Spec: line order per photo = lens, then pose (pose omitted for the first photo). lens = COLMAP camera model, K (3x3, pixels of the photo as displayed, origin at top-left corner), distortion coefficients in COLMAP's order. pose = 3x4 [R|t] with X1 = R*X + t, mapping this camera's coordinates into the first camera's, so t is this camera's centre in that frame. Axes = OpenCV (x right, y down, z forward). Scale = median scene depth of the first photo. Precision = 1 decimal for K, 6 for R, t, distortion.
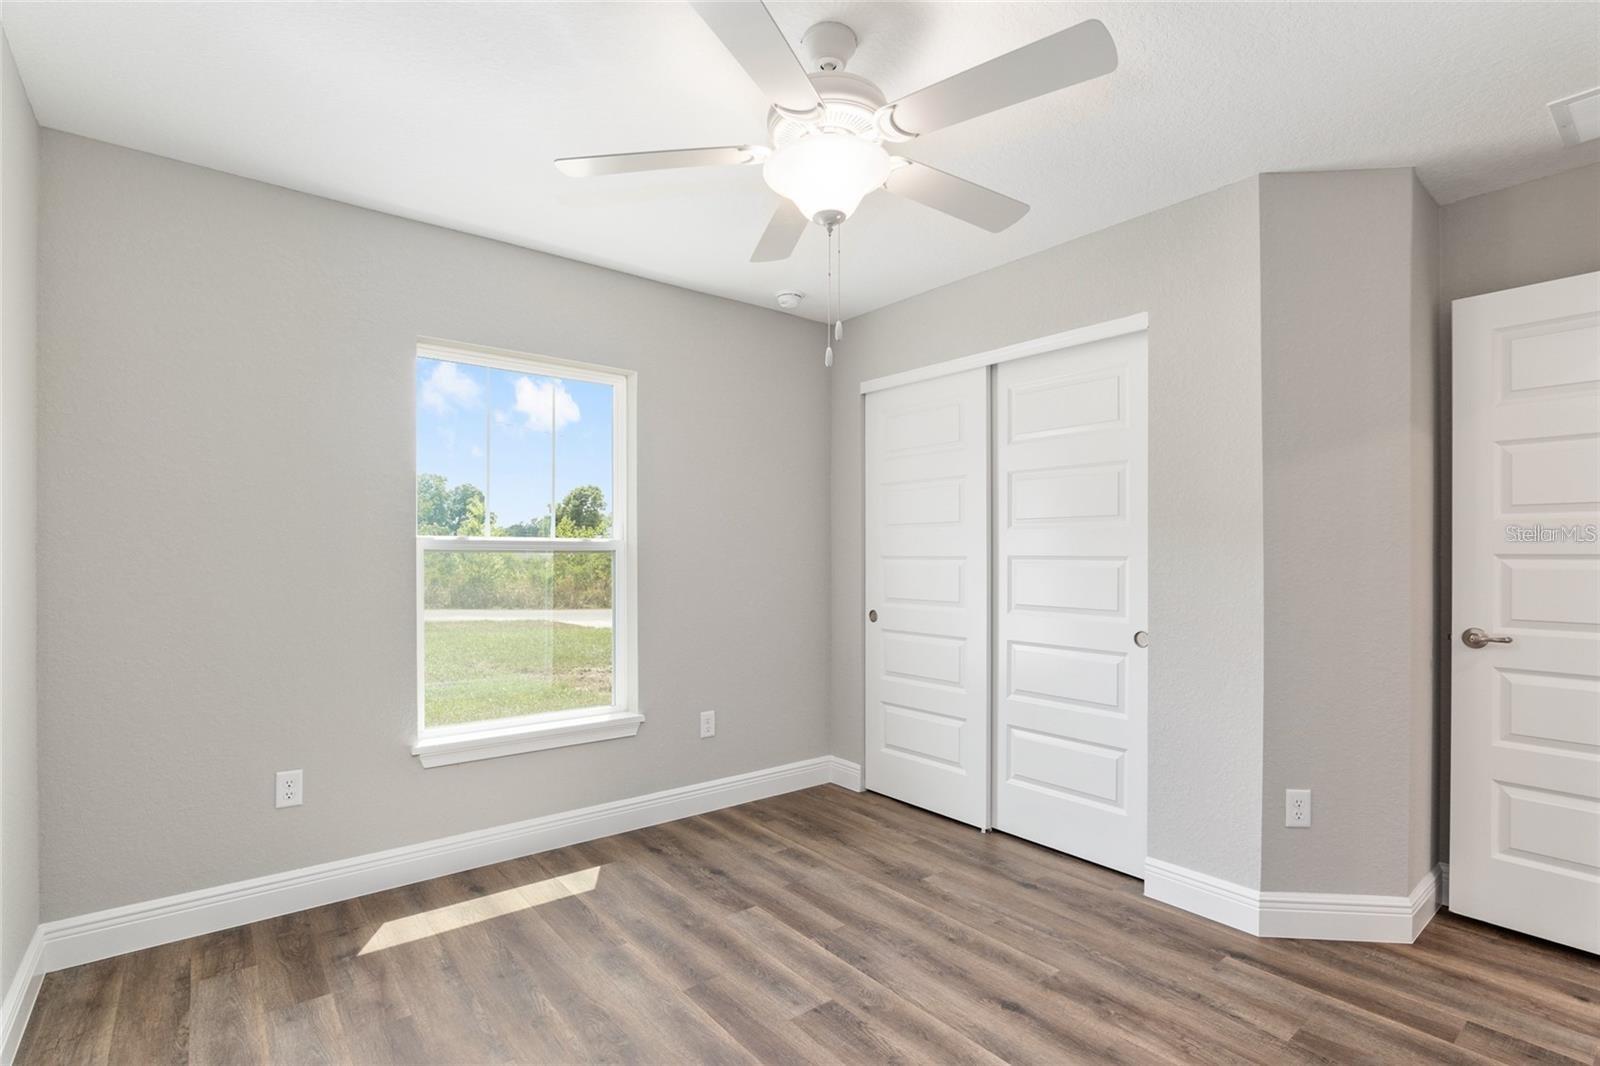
lens RADIAL K [[741.9, 0, 800.0], [0, 741.9, 533.0], [0, 0, 1]] dist [-0.023713, 0.006465]
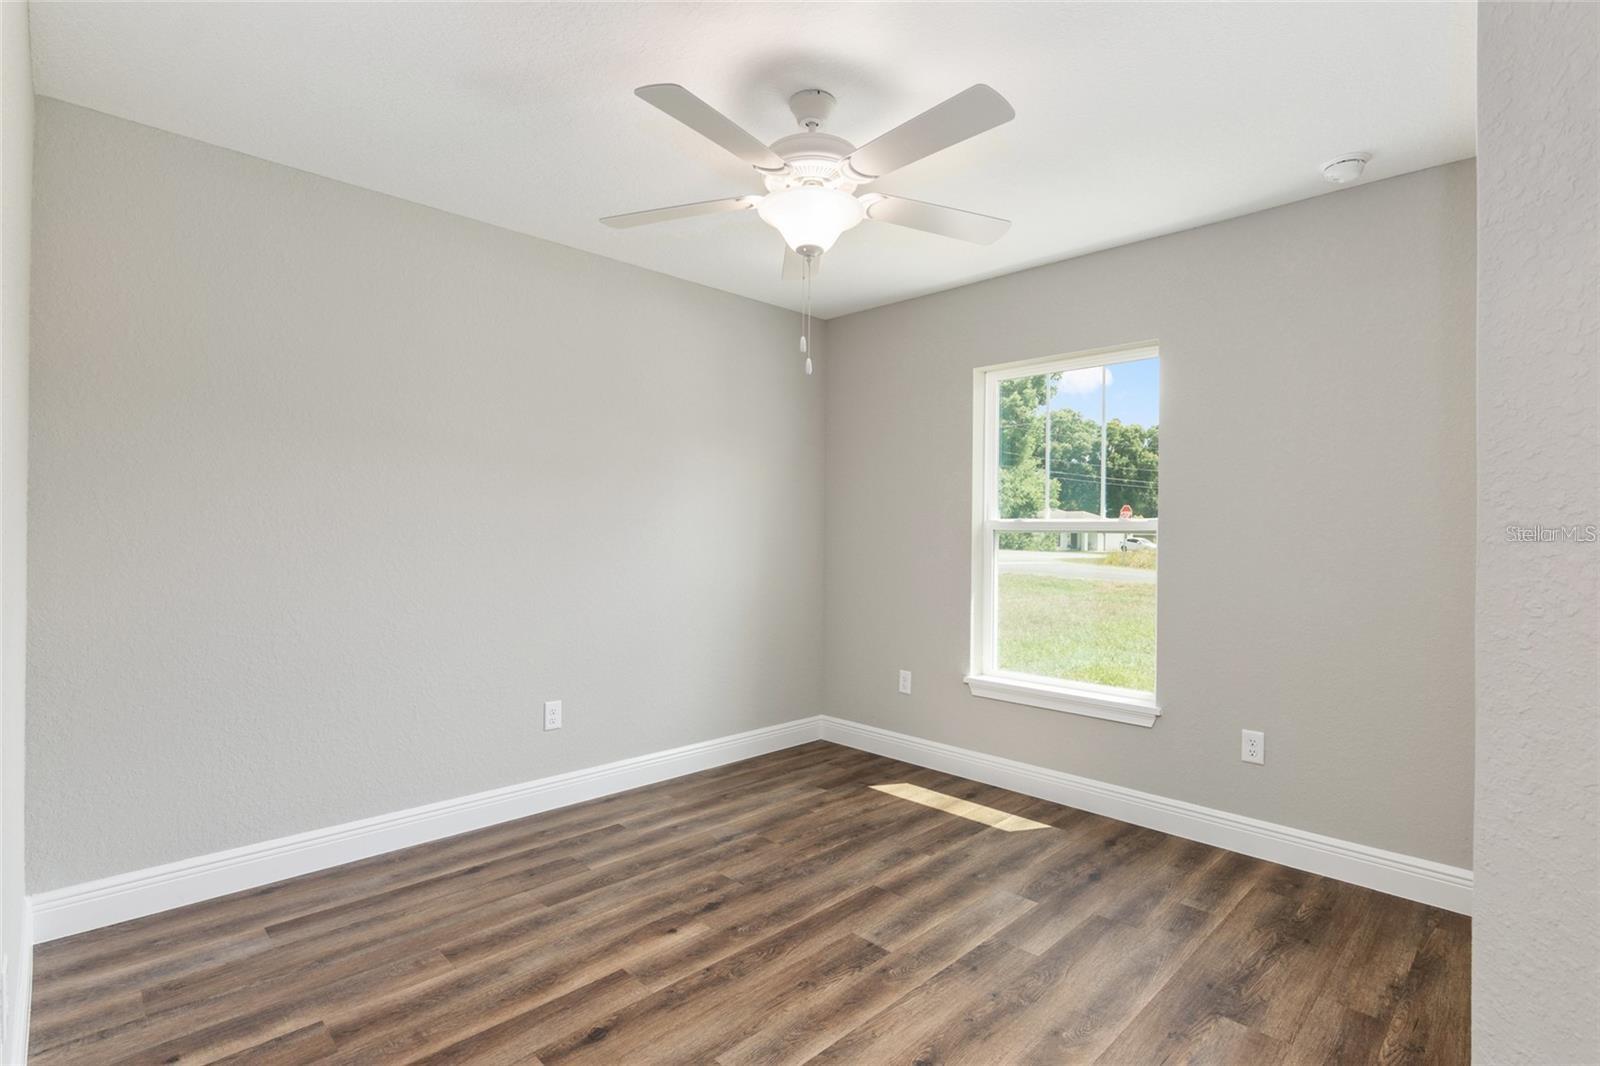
lens RADIAL K [[741.9, 0, 800.0], [0, 741.9, 533.0], [0, 0, 1]] dist [-0.023713, 0.006465]
pose [[0.121561, 0.000026, -0.992584, 0.778794], [0.018936, 0.999818, 0.002346, 0.020020], [0.992403, -0.019081, 0.121538, 0.545243]]
